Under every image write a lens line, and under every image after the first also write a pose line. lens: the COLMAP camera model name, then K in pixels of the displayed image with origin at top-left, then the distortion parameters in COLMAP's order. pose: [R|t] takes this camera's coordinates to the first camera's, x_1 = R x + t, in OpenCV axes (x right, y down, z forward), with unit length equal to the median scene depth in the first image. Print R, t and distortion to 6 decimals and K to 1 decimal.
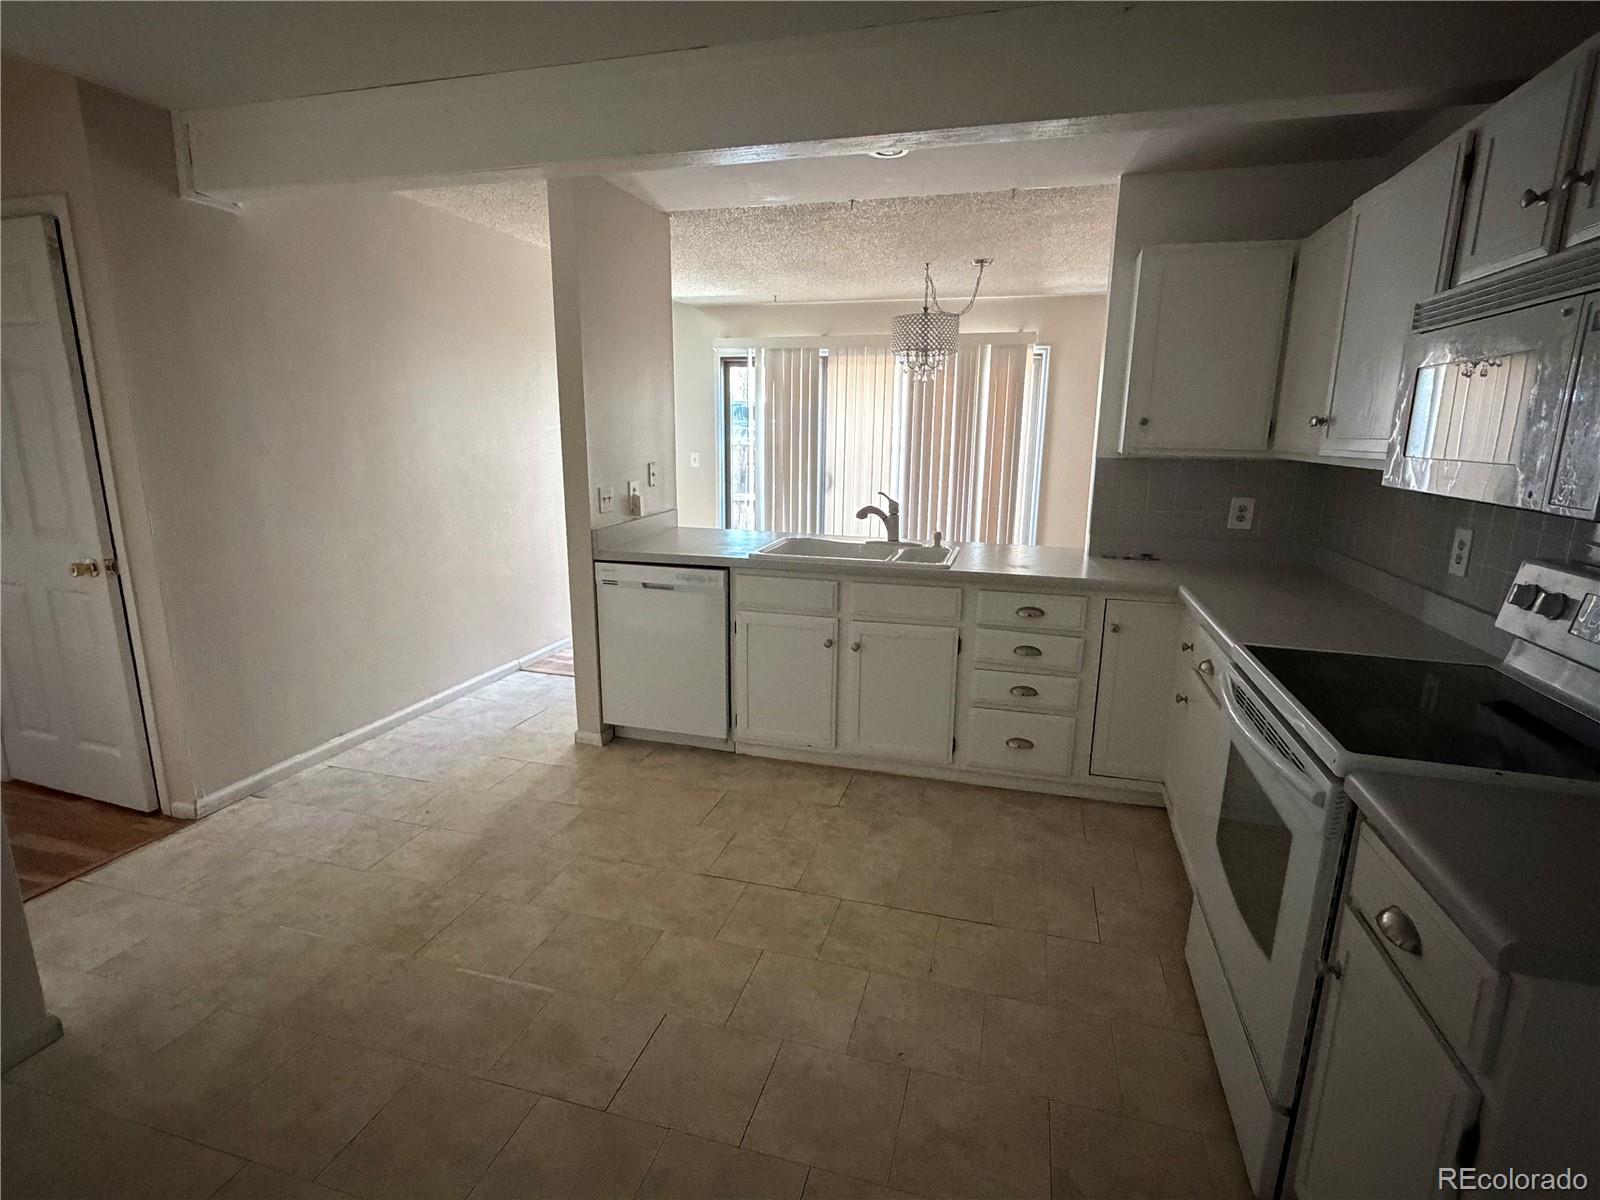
lens RADIAL K [[793.4, 0, 799.8], [0, 793.4, 596.1], [0, 0, 1]] dist [0.001481, -0.000032]
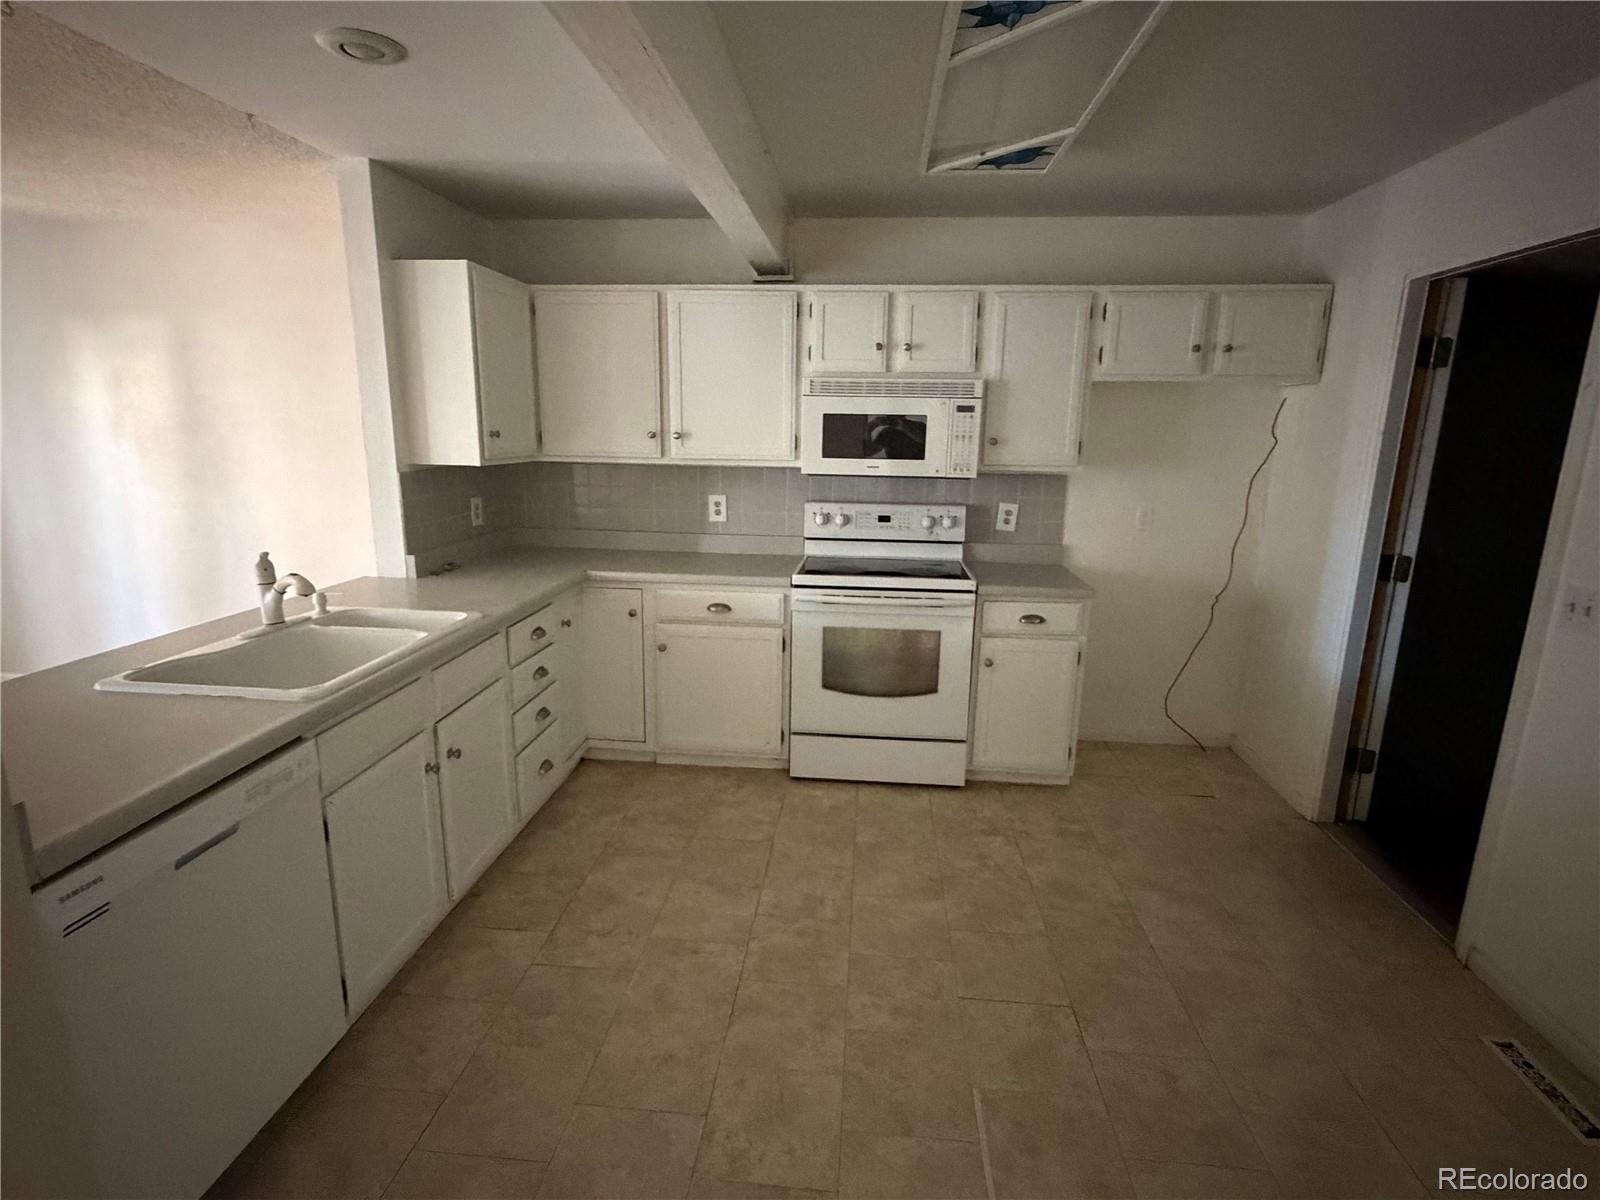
lens RADIAL K [[793.4, 0, 797.9], [0, 793.4, 604.1], [0, 0, 1]] dist [0.001481, -0.000032]
pose [[-0.174844, -0.234501, 0.956263, -0.776359], [0.187662, 0.945482, 0.266169, -0.240034], [-0.966547, 0.225993, -0.121305, 0.902045]]
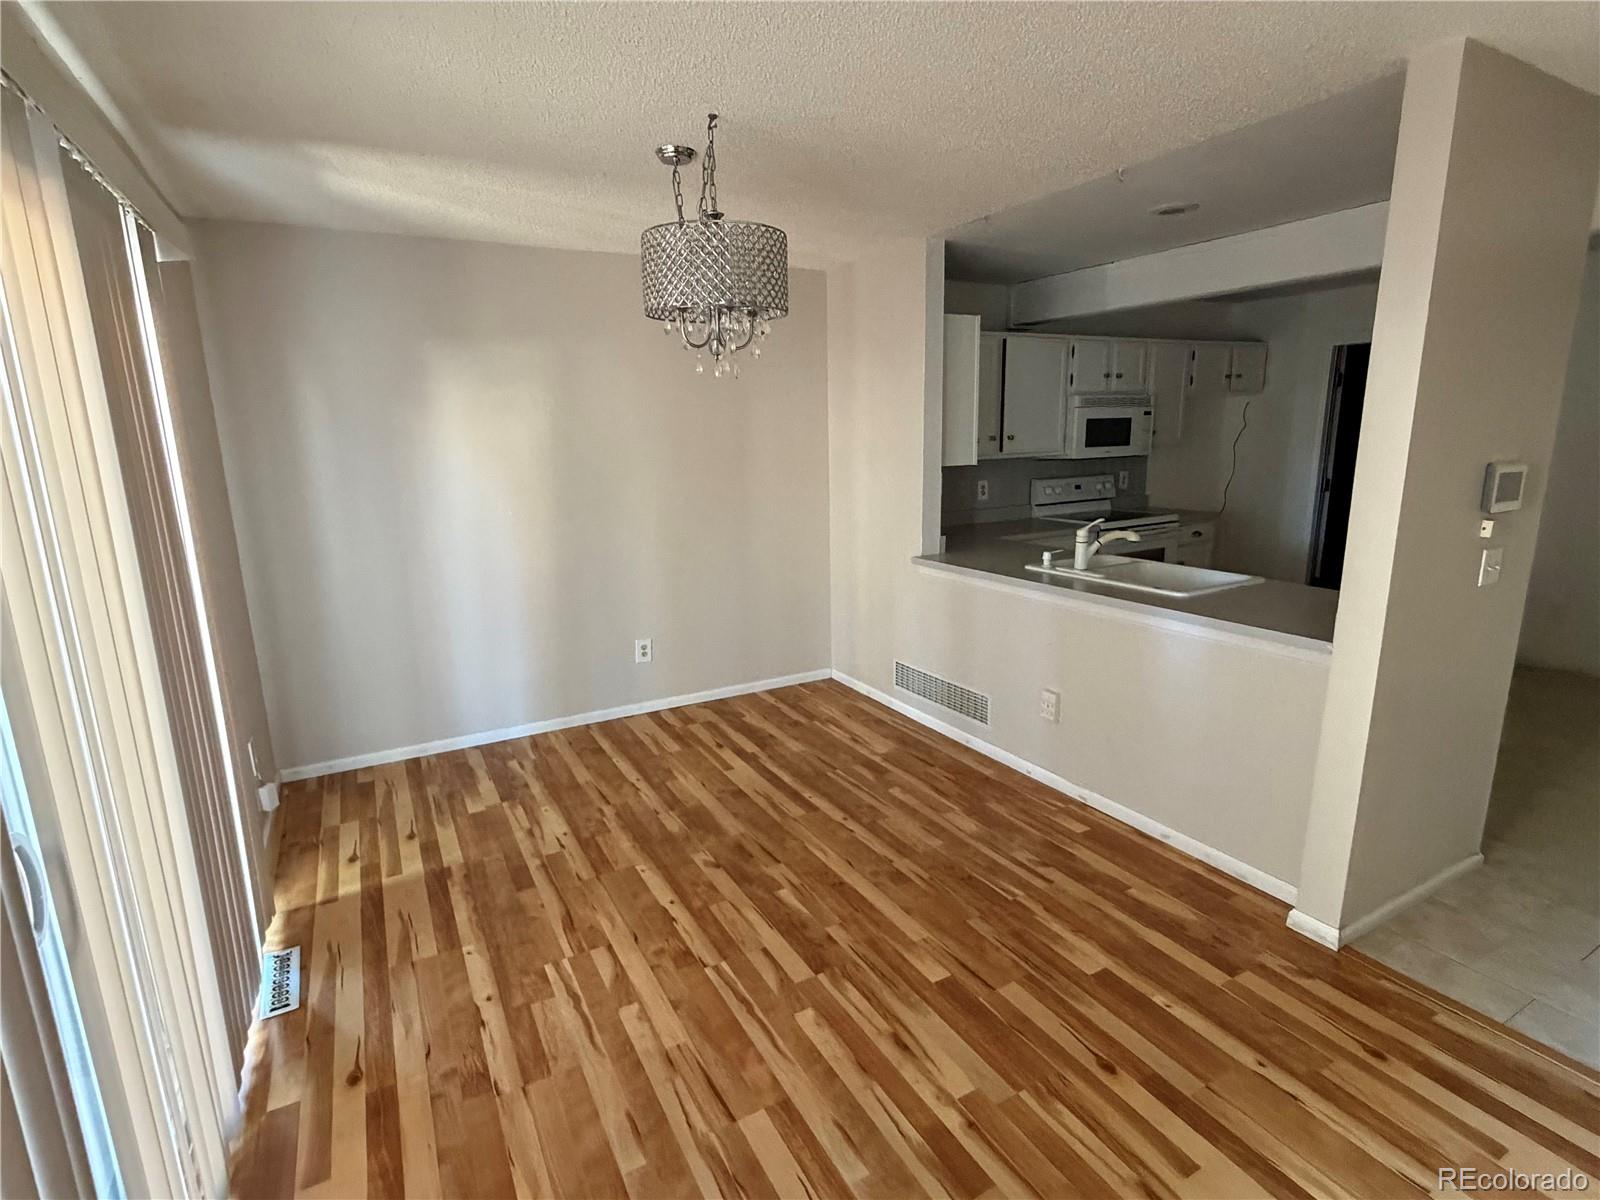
lens RADIAL K [[793.4, 0, 798.0], [0, 793.4, 597.6], [0, 0, 1]] dist [0.001481, -0.000032]
pose [[-0.704771, -0.146316, 0.694182, -0.418665], [0.162010, 0.919451, 0.358278, -0.592539], [-0.690688, 0.364969, -0.624298, 2.509084]]
